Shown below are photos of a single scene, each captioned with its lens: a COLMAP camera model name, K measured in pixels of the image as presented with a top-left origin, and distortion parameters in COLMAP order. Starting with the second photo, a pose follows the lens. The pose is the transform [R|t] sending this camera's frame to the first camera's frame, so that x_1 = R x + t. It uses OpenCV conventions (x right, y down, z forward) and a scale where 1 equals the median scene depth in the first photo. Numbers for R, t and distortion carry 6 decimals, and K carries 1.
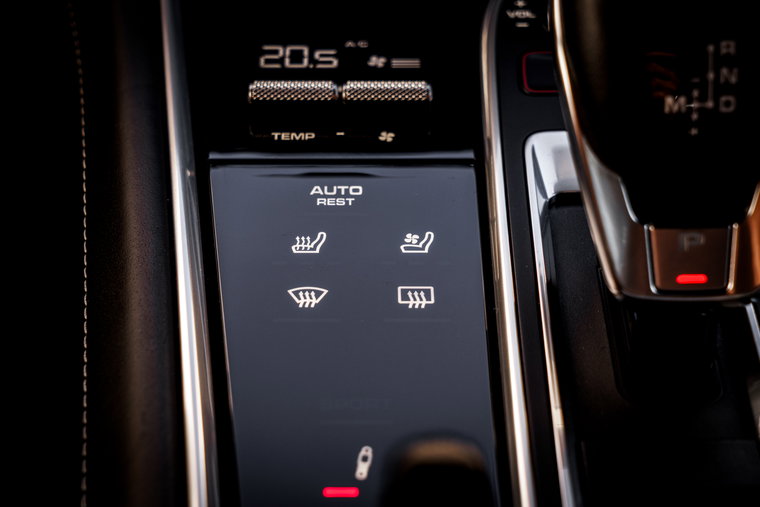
lens RADIAL K [[1508.0, 0, 380.4], [0, 1508.0, 253.3], [0, 0, 1]] dist [-0.036214, 0.000000]
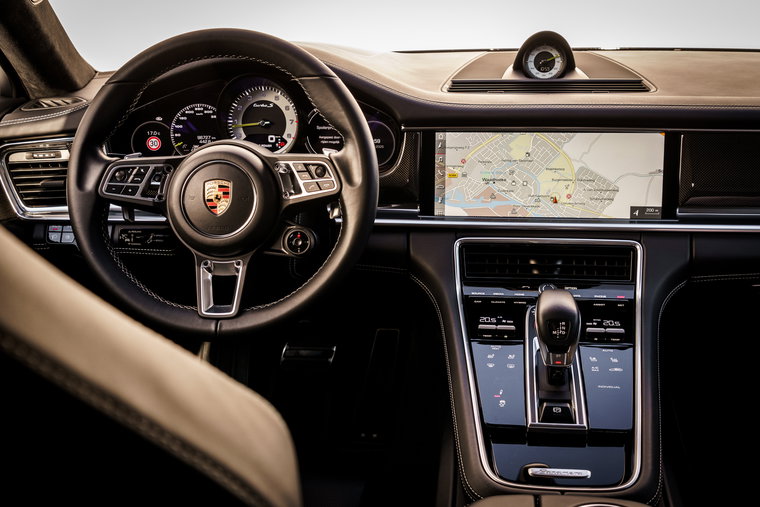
lens RADIAL K [[906.8, 0, 382.7], [0, 906.8, 256.3], [0, 0, 1]] dist [0.077026, 0.000000]
pose [[0.991126, 0.024414, -0.130664, -0.013893], [-0.046617, 0.984398, -0.169671, 0.195008], [0.124483, 0.174257, 0.976800, -2.096924]]
